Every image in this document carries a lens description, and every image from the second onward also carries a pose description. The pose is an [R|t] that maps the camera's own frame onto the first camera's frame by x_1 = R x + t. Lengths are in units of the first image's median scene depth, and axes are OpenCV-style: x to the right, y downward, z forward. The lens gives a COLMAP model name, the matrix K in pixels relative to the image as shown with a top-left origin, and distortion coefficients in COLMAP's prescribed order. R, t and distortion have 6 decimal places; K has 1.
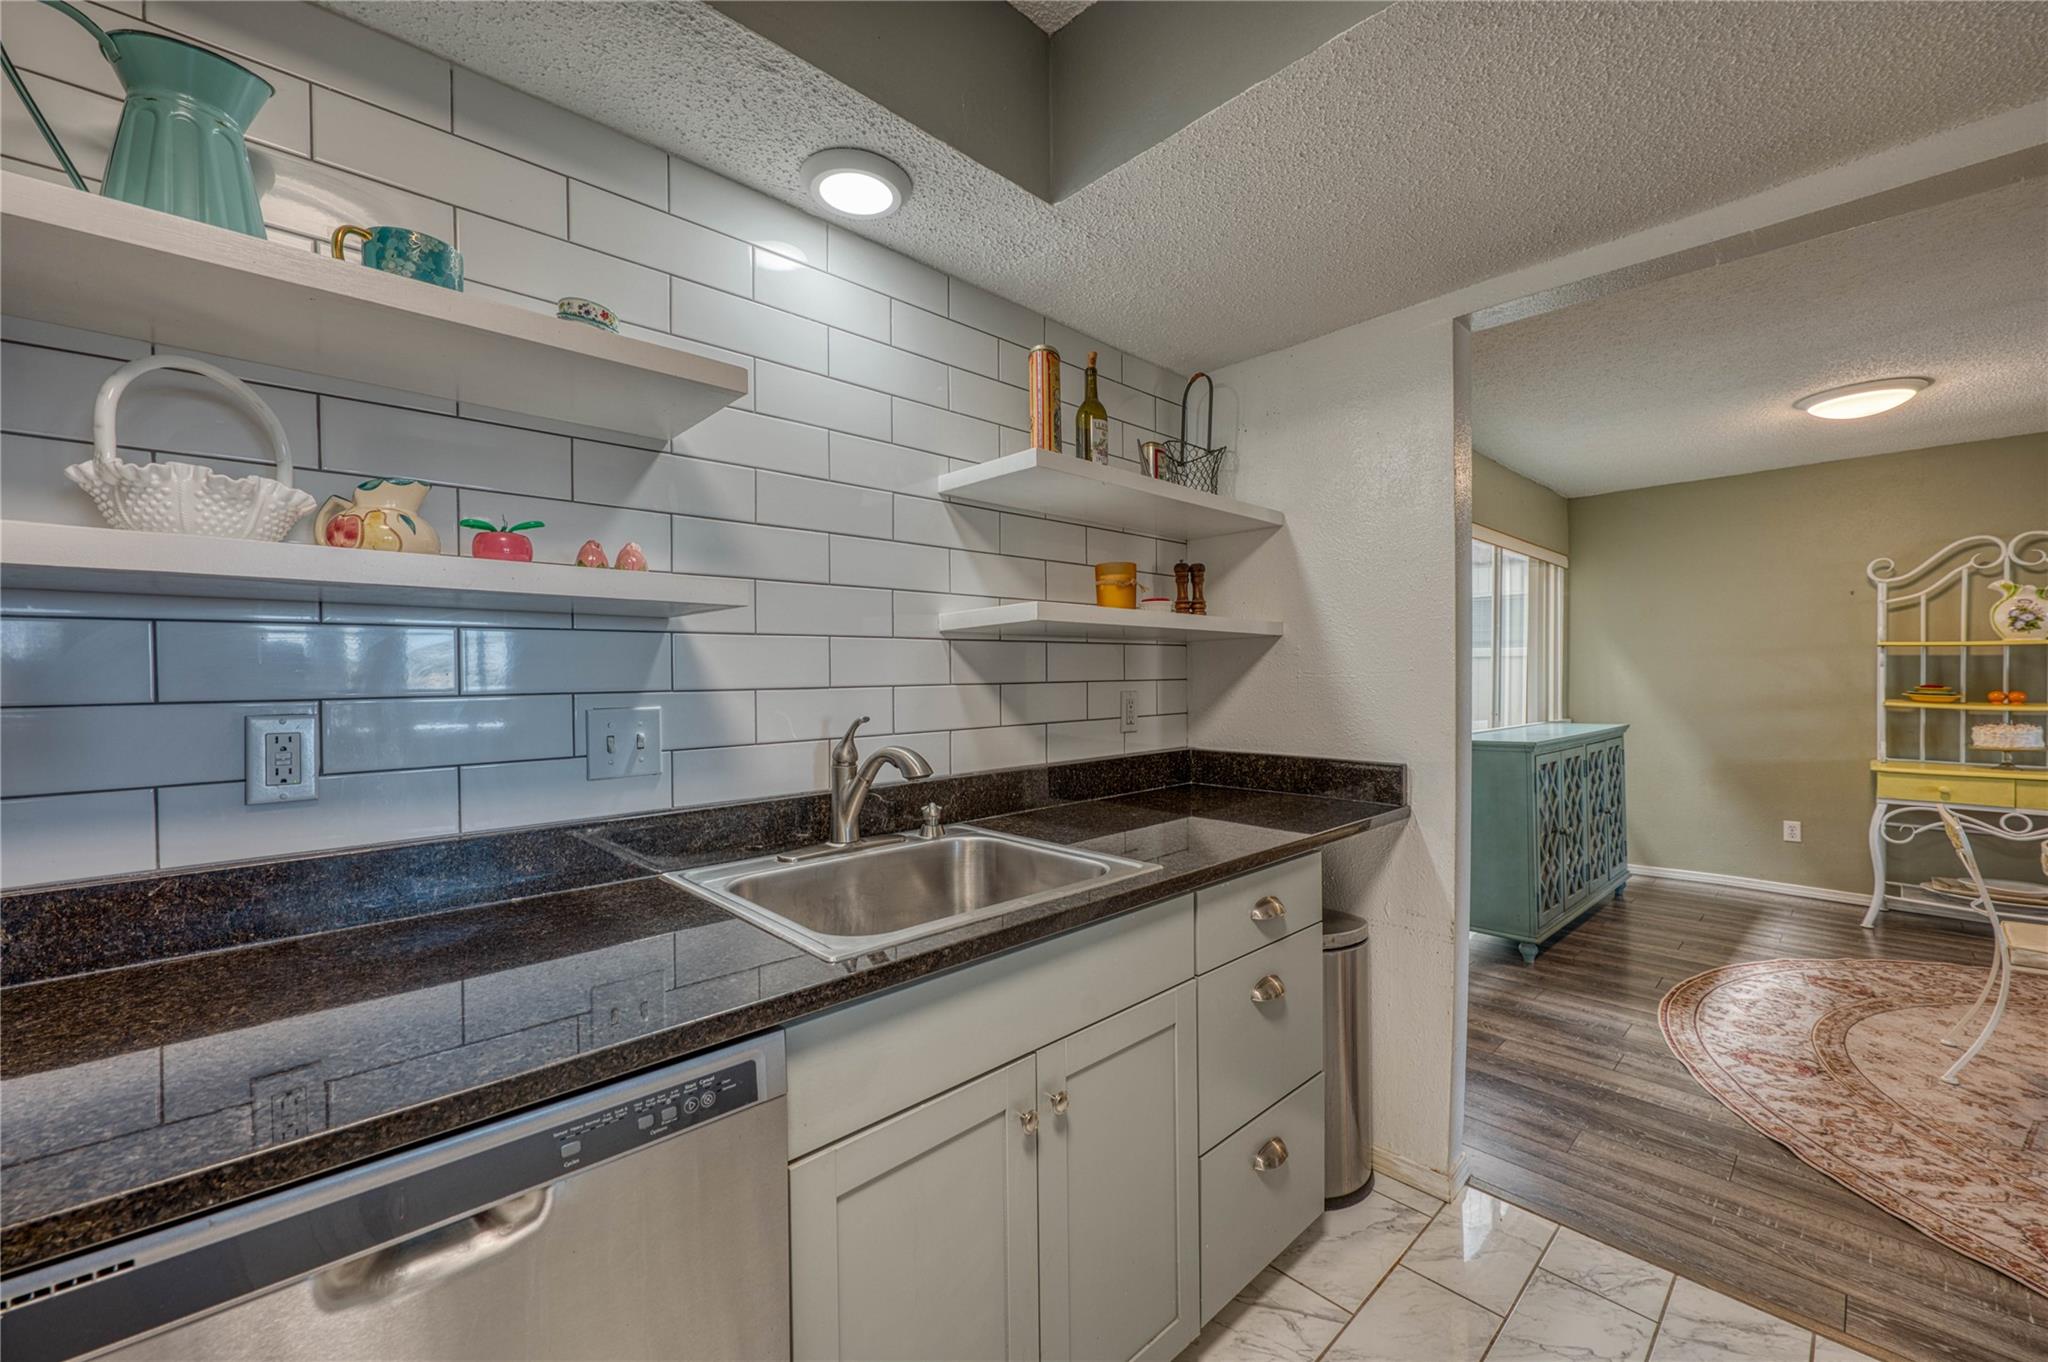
lens RADIAL K [[802.7, 0, 1024.0], [0, 802.7, 681.0], [0, 0, 1]] dist [0.011634, -0.003721]
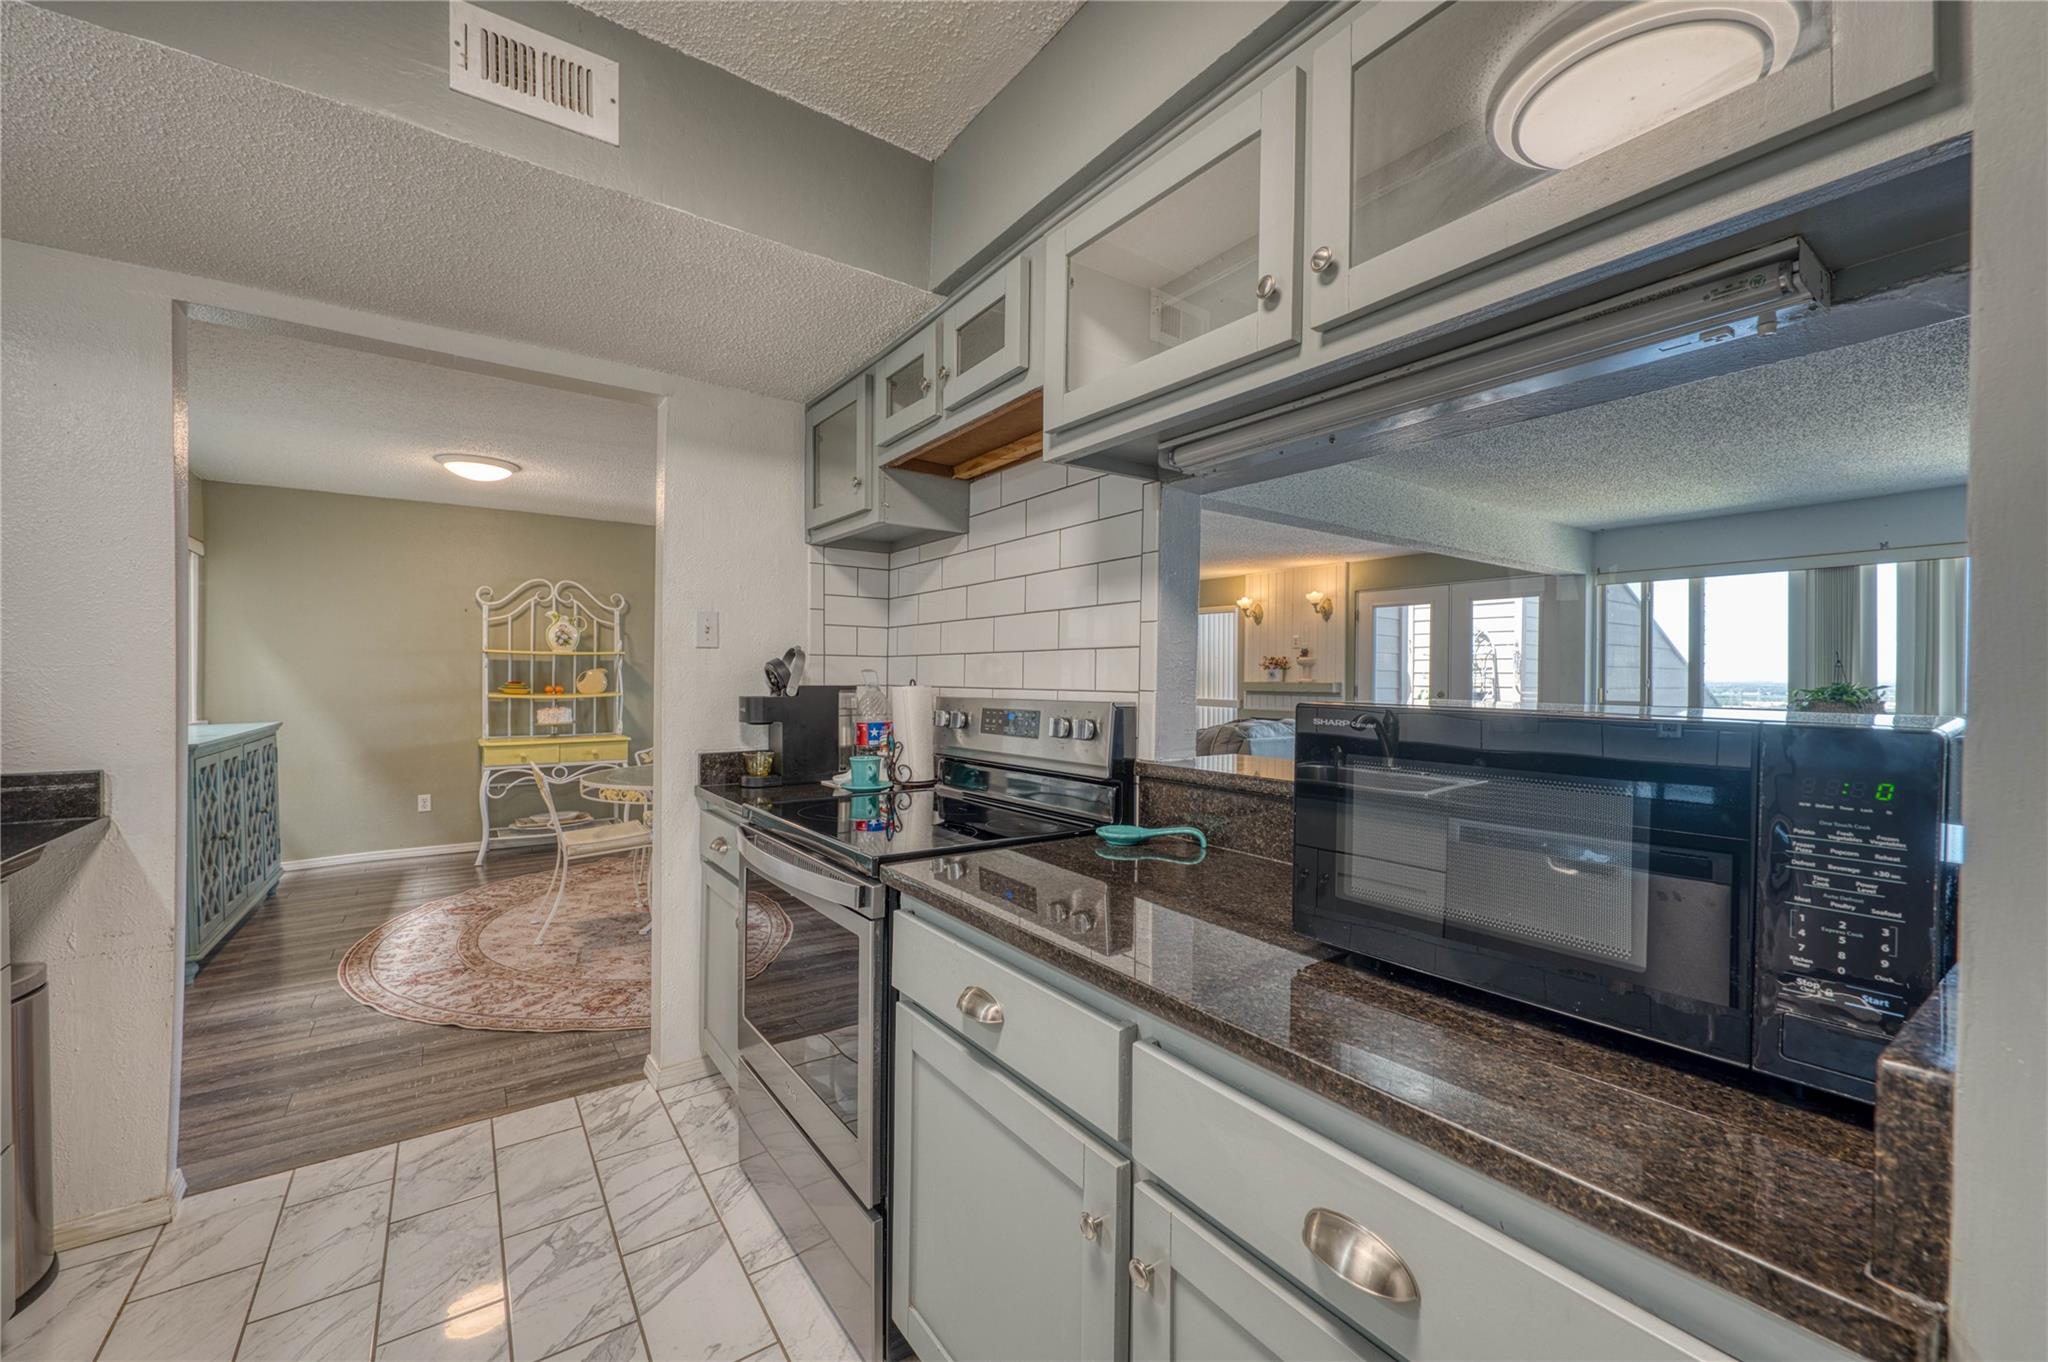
lens RADIAL K [[805.1, 0, 1024.0], [0, 805.1, 681.0], [0, 0, 1]] dist [0.000686, 0.000497]
pose [[0.141664, -0.002521, 0.989912, -0.185047], [0.000966, 0.999997, 0.002409, 0.002174], [-0.989914, 0.000615, 0.141666, -0.093448]]
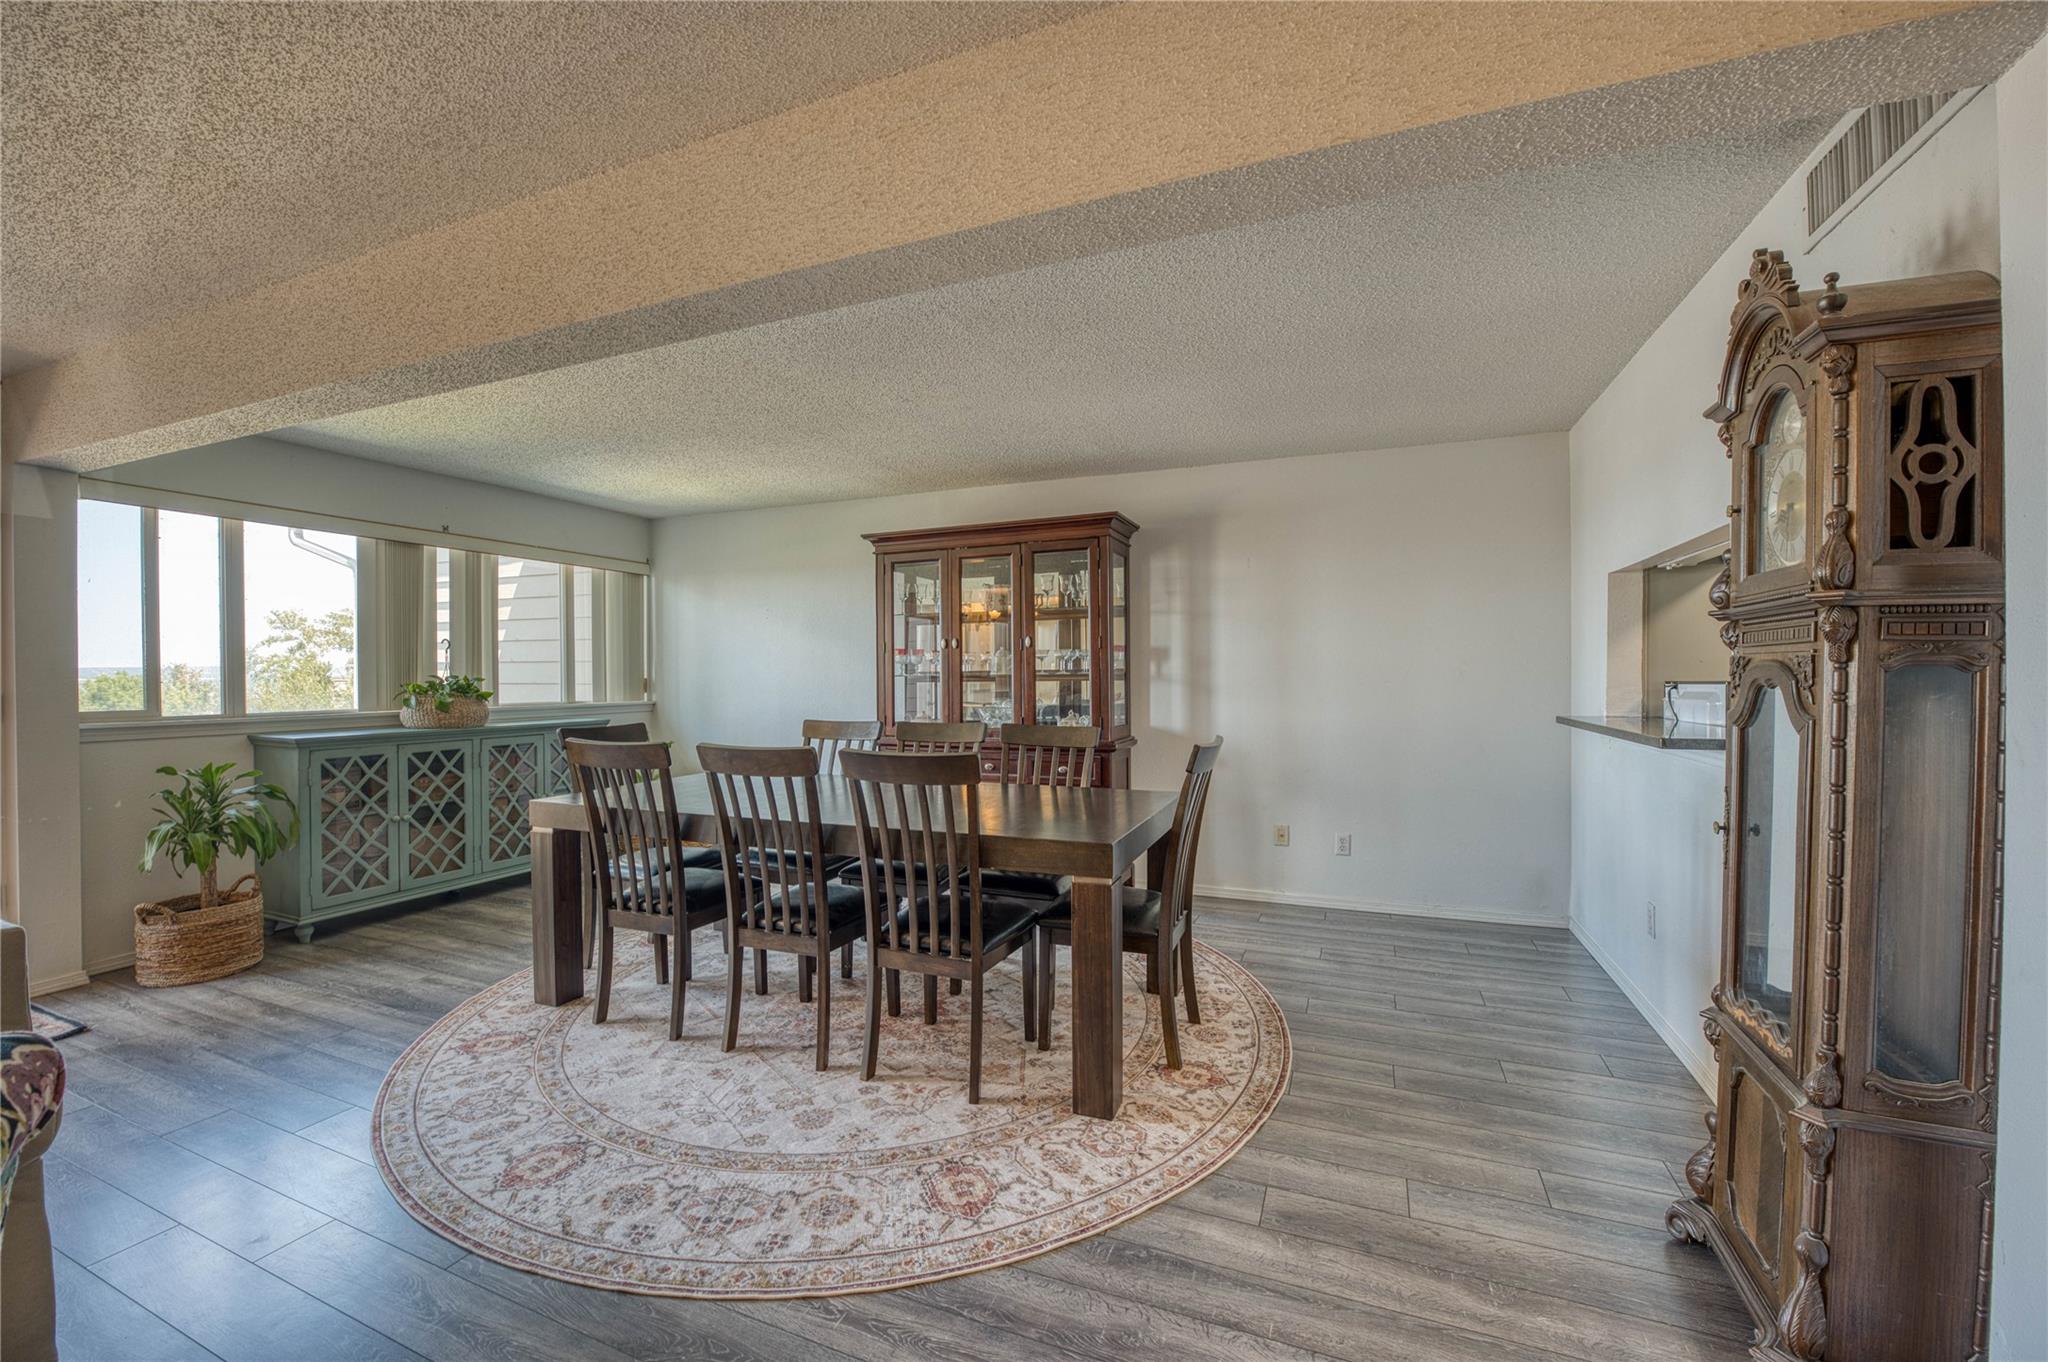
lens RADIAL K [[818.1, 0, 1019.6], [0, 818.1, 682.4], [0, 0, 1]] dist [-0.027442, 0.002363]
pose [[-0.912454, 0.006130, -0.409133, 1.439427], [-0.000736, 0.999862, 0.016621, -0.001377], [0.409178, 0.015467, -0.912323, 0.293075]]
